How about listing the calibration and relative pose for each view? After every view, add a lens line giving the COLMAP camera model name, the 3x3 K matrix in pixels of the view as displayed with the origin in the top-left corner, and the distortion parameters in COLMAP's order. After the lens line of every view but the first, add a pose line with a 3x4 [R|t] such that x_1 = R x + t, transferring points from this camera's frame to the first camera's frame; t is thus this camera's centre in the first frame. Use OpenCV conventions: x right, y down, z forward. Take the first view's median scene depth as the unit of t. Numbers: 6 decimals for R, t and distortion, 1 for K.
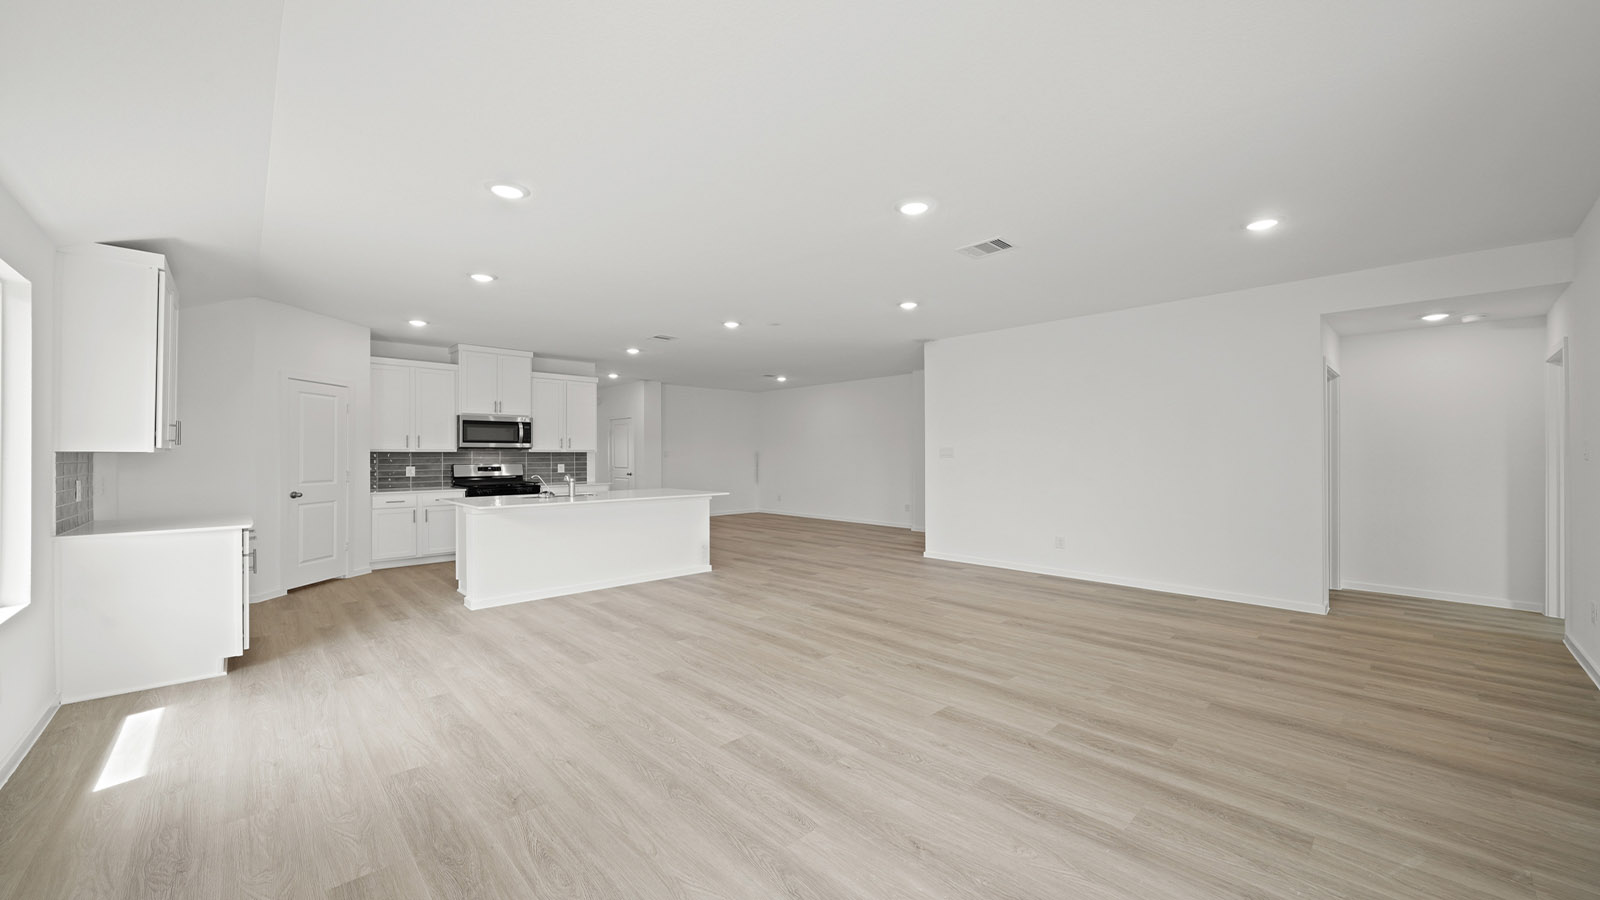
lens RADIAL K [[591.6, 0, 814.5], [0, 591.6, 454.8], [0, 0, 1]] dist [-0.000119, 0.000184]
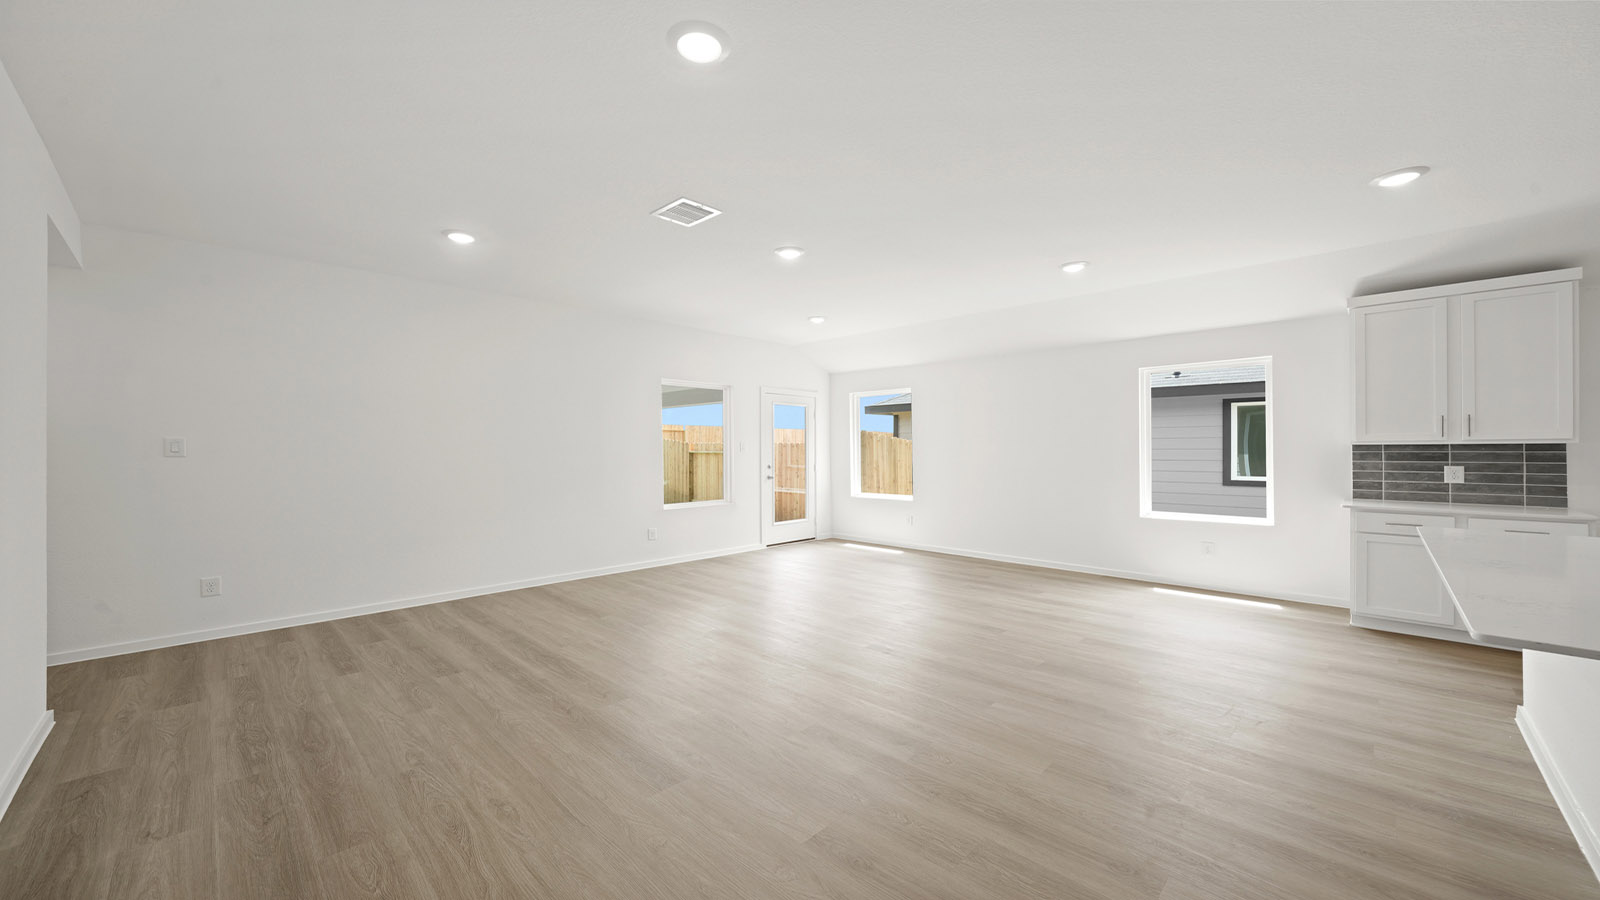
lens RADIAL K [[591.6, 0, 797.6], [0, 591.6, 453.5], [0, 0, 1]] dist [-0.000119, 0.000184]
pose [[-0.999715, 0.002479, -0.023763, 0.127256], [0.002416, 0.999993, 0.002683, 0.001782], [0.023770, 0.002625, -0.999714, 1.547315]]
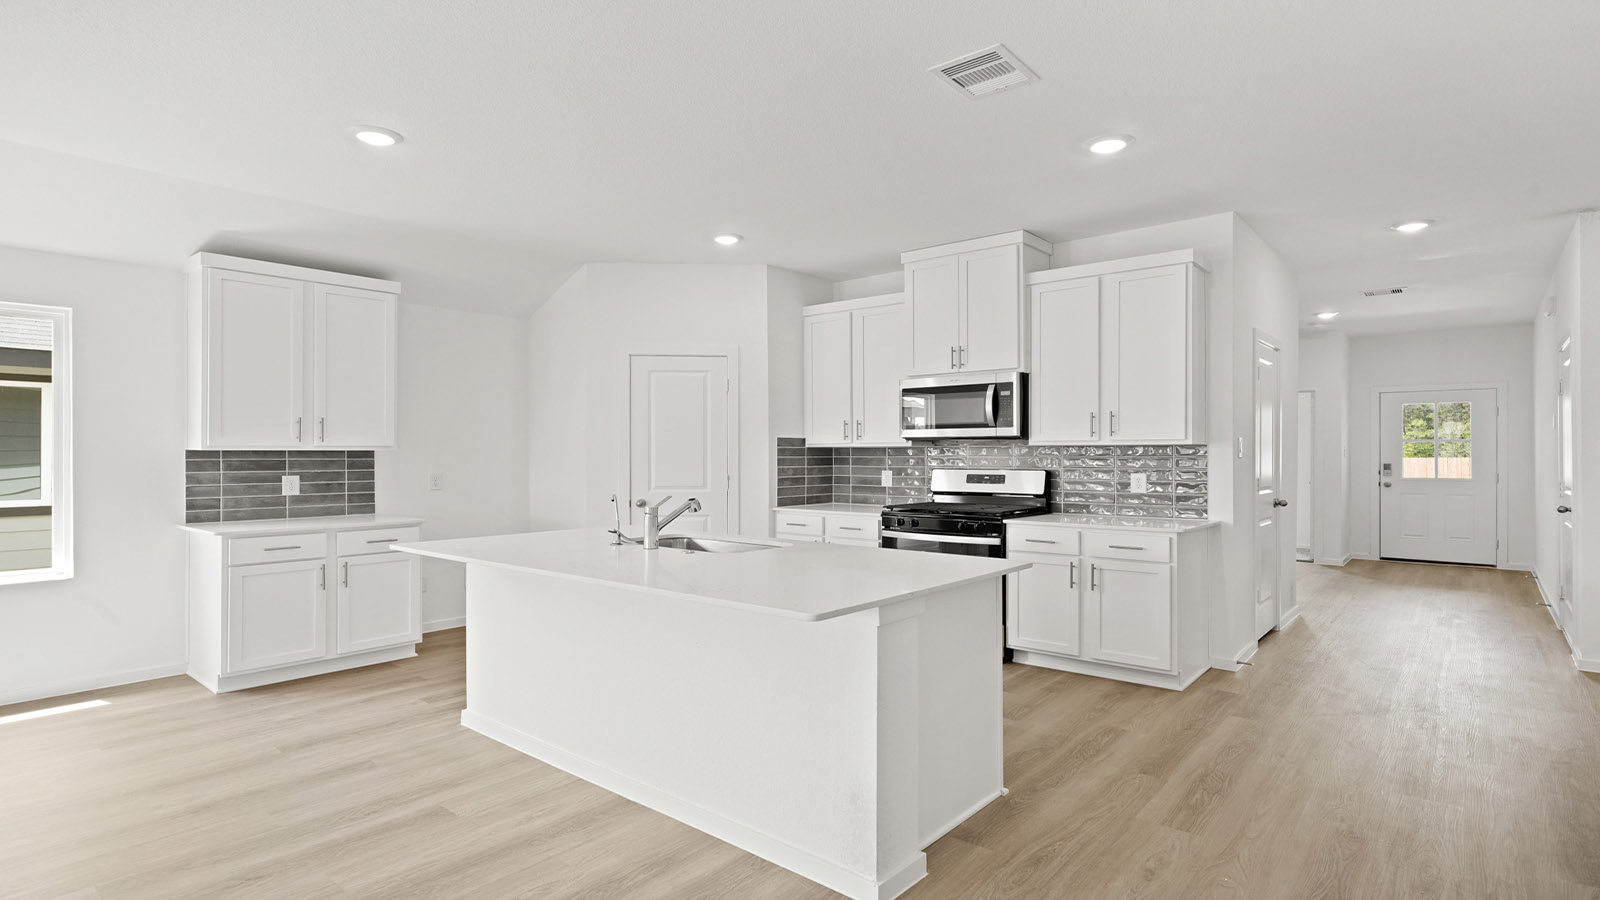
lens RADIAL K [[795.4, 0, 804.1], [0, 795.4, 449.7], [0, 0, 1]] dist [-0.004755, -0.000577]
pose [[0.104137, -0.005762, -0.994546, 0.198820], [0.008579, 0.999951, -0.004895, 0.002150], [0.994526, -0.008022, 0.104181, 1.319723]]
